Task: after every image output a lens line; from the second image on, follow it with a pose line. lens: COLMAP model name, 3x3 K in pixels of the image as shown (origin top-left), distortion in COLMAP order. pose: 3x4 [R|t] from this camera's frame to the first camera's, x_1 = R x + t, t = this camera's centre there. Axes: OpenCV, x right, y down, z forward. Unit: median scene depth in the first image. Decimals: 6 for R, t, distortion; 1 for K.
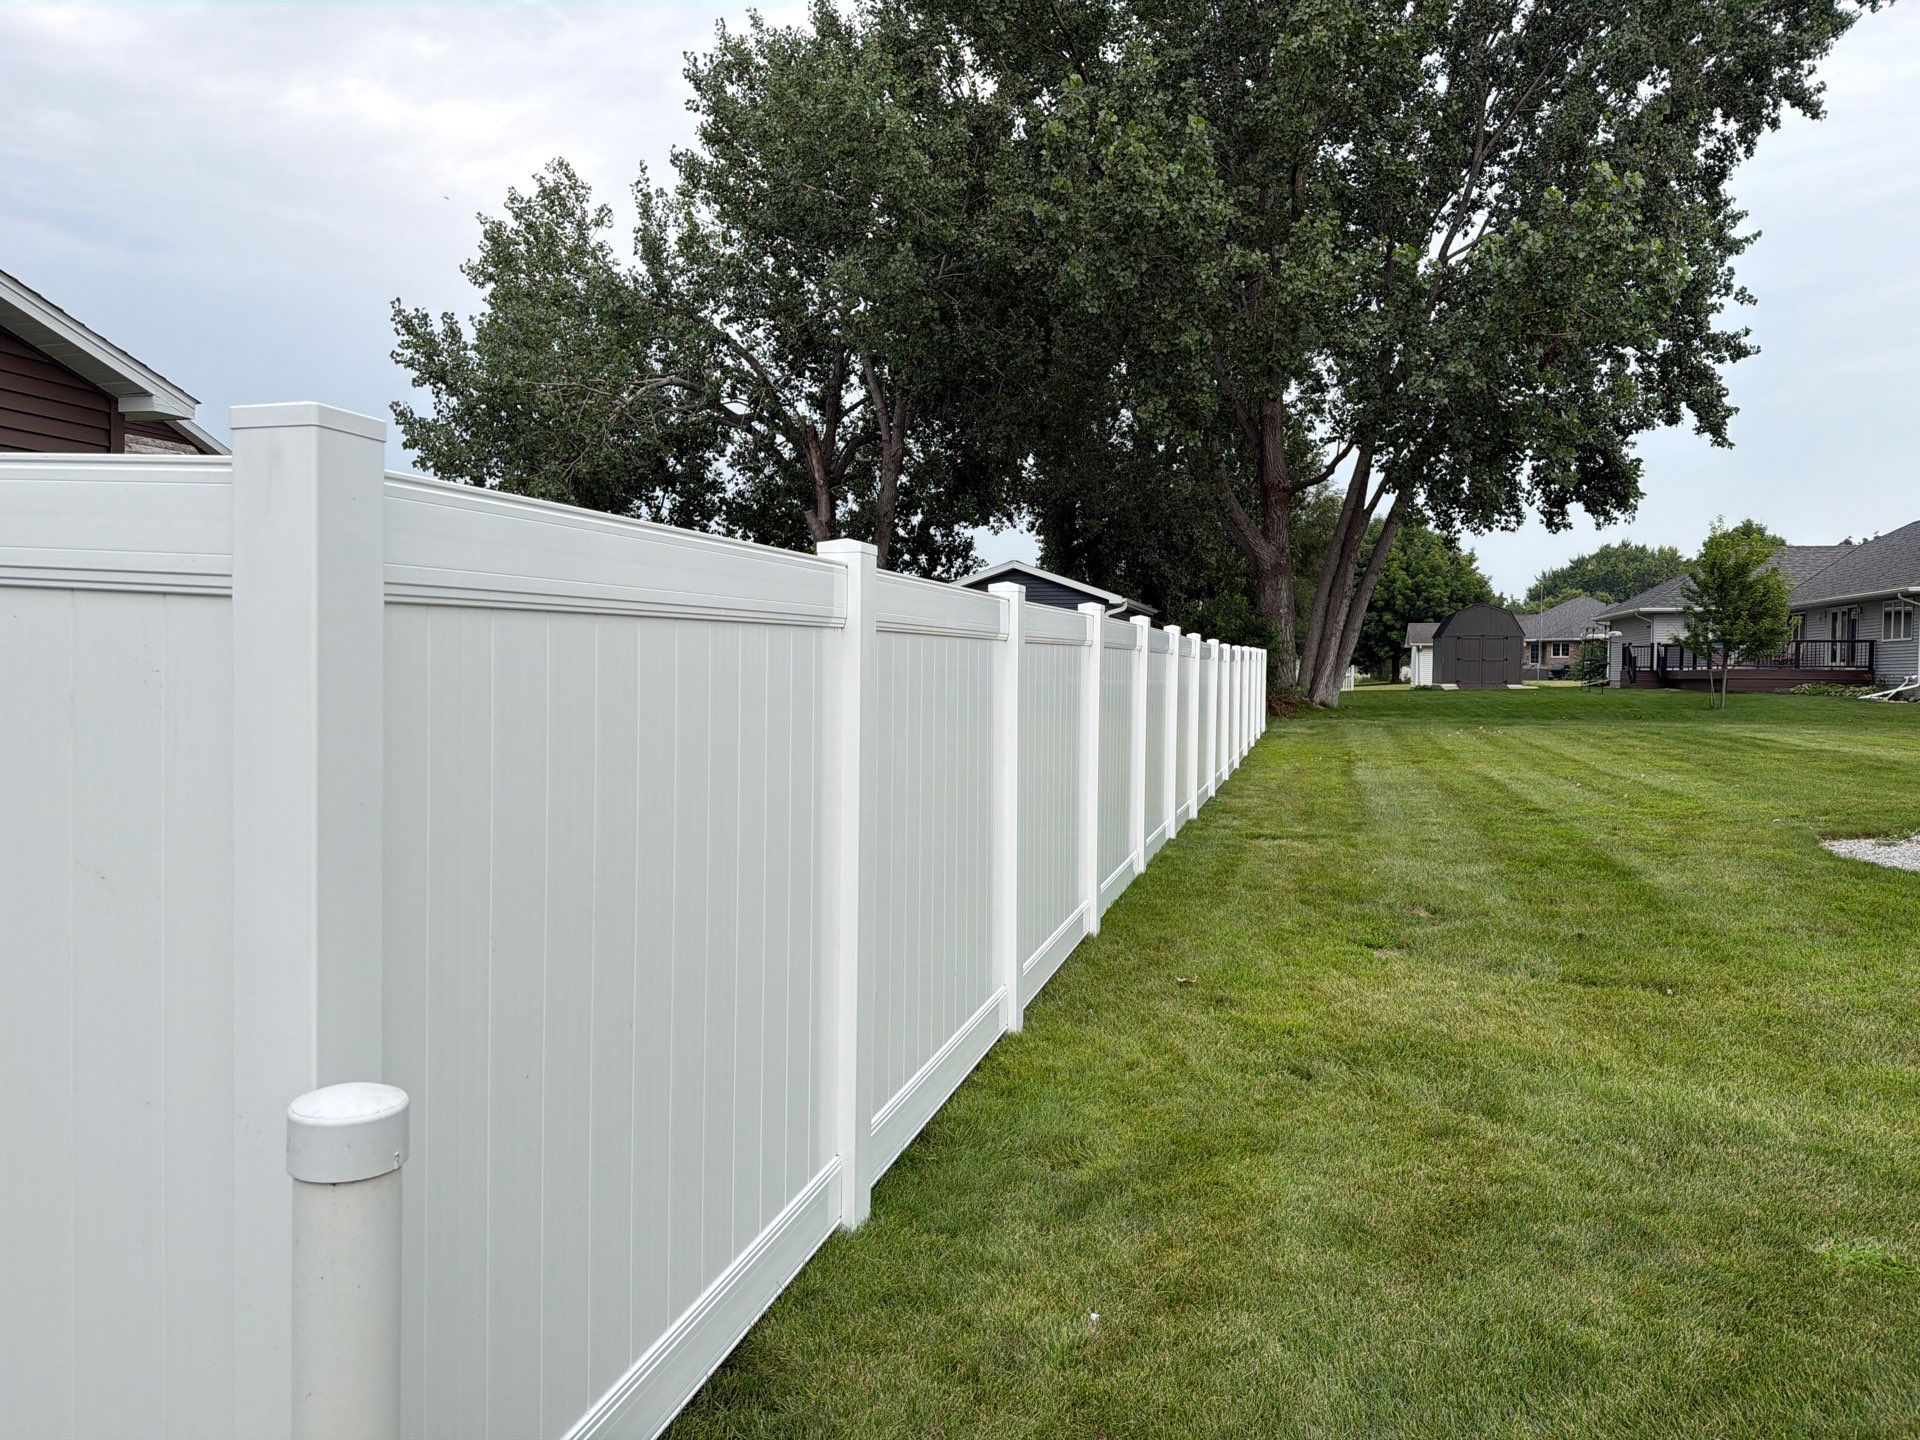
lens RADIAL K [[1454.3, 0, 960.0], [0, 1454.3, 720.0], [0, 0, 1]] dist [0.009612, -0.004632]
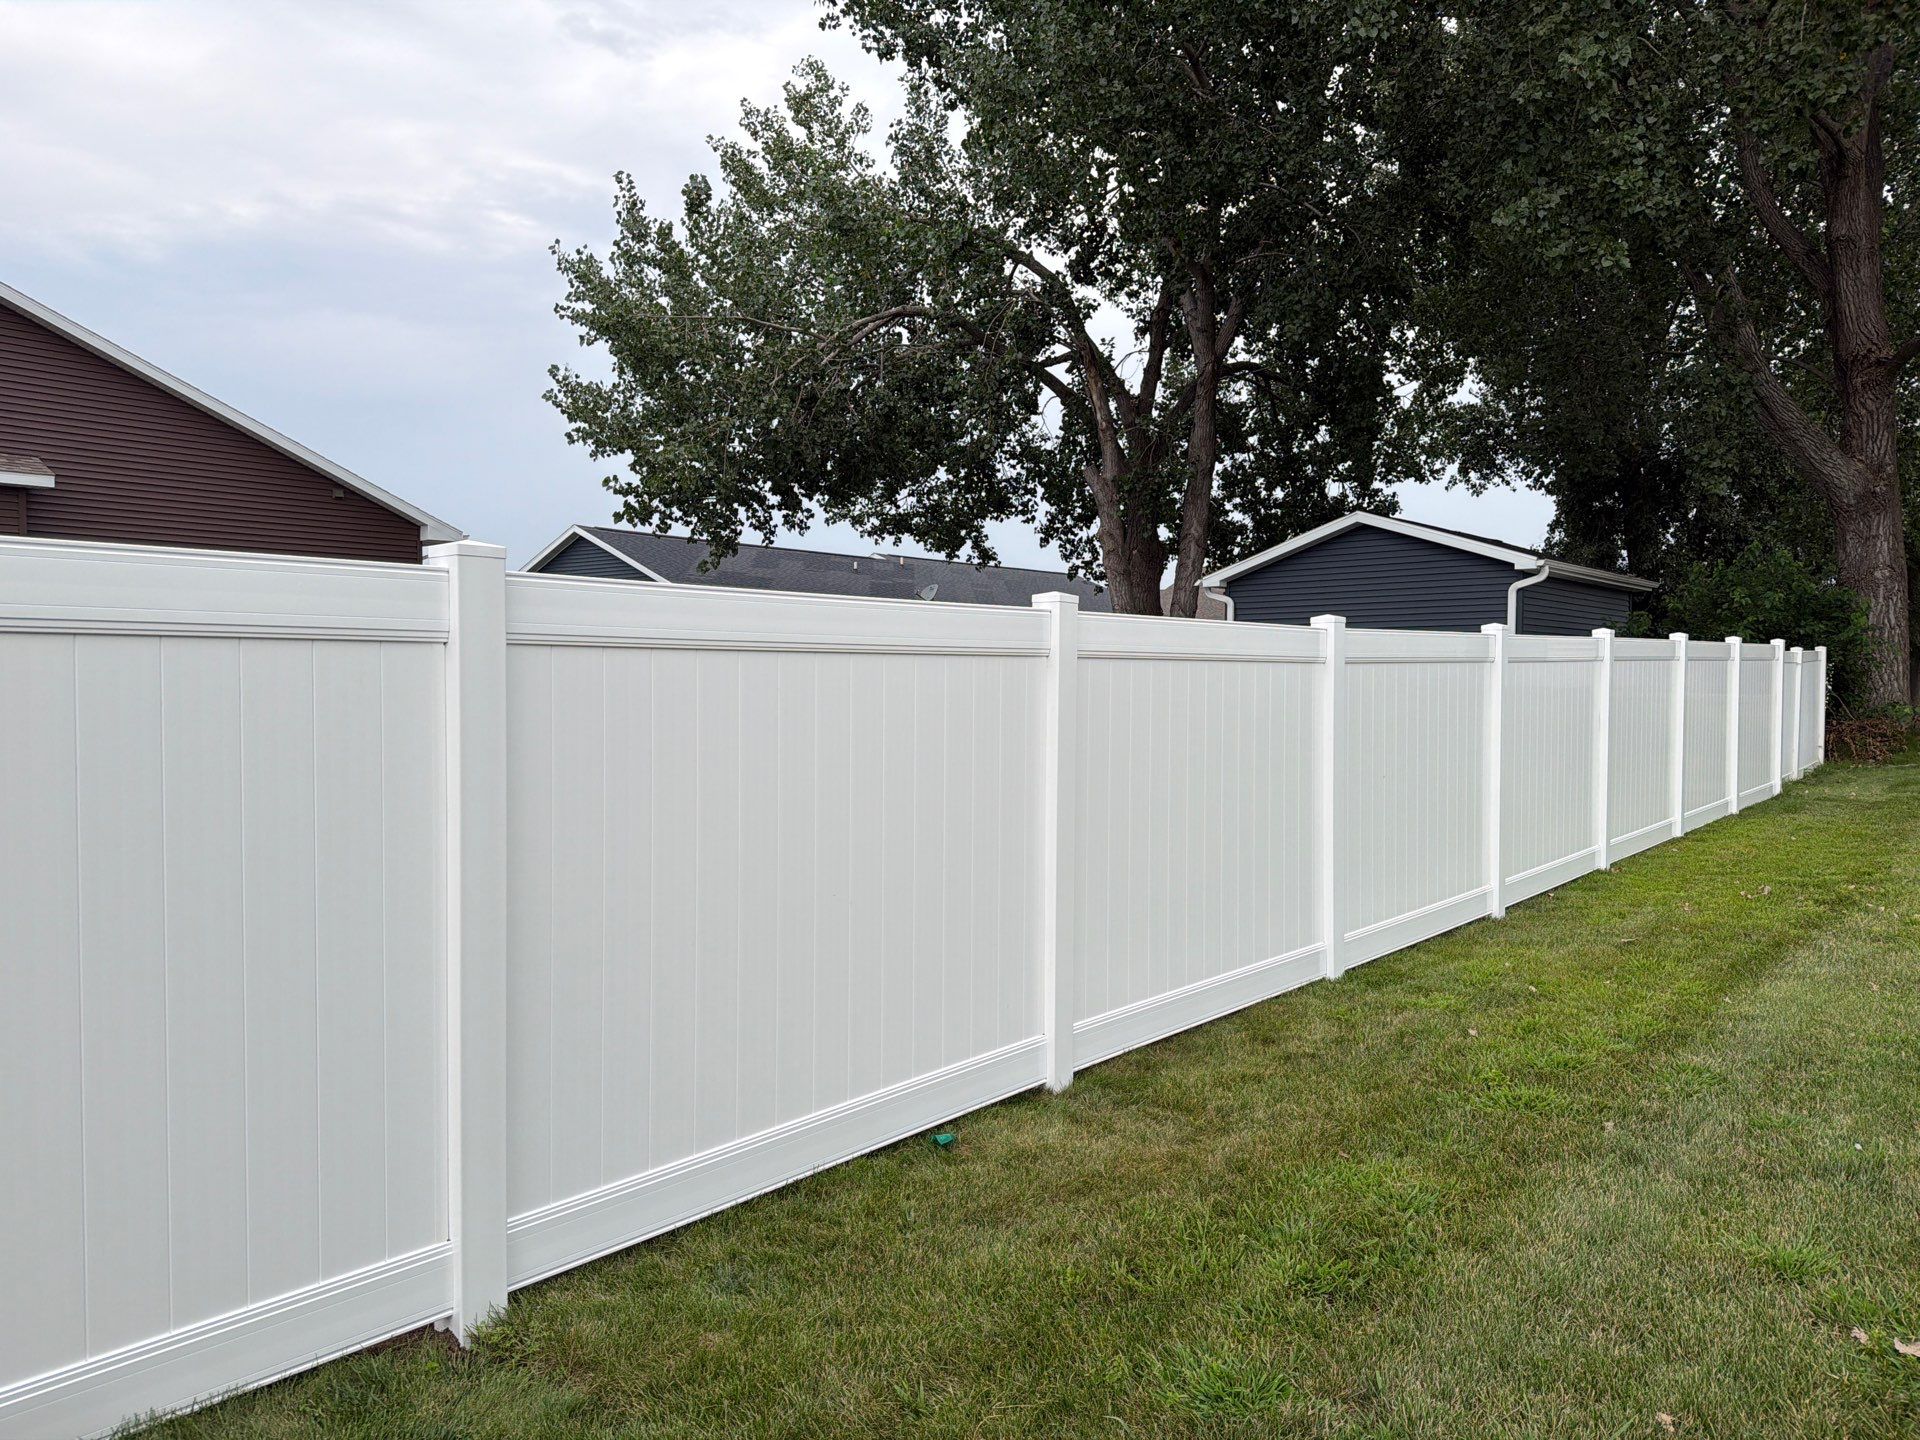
lens RADIAL K [[1332.8, 0, 1001.0], [0, 1332.8, 715.1], [0, 0, 1]] dist [0.031325, -0.076736]
pose [[0.891361, 0.000012, -0.453295, 0.156192], [-0.002918, 0.999979, -0.005711, -0.015951], [0.453286, 0.006413, 0.891342, 0.389291]]
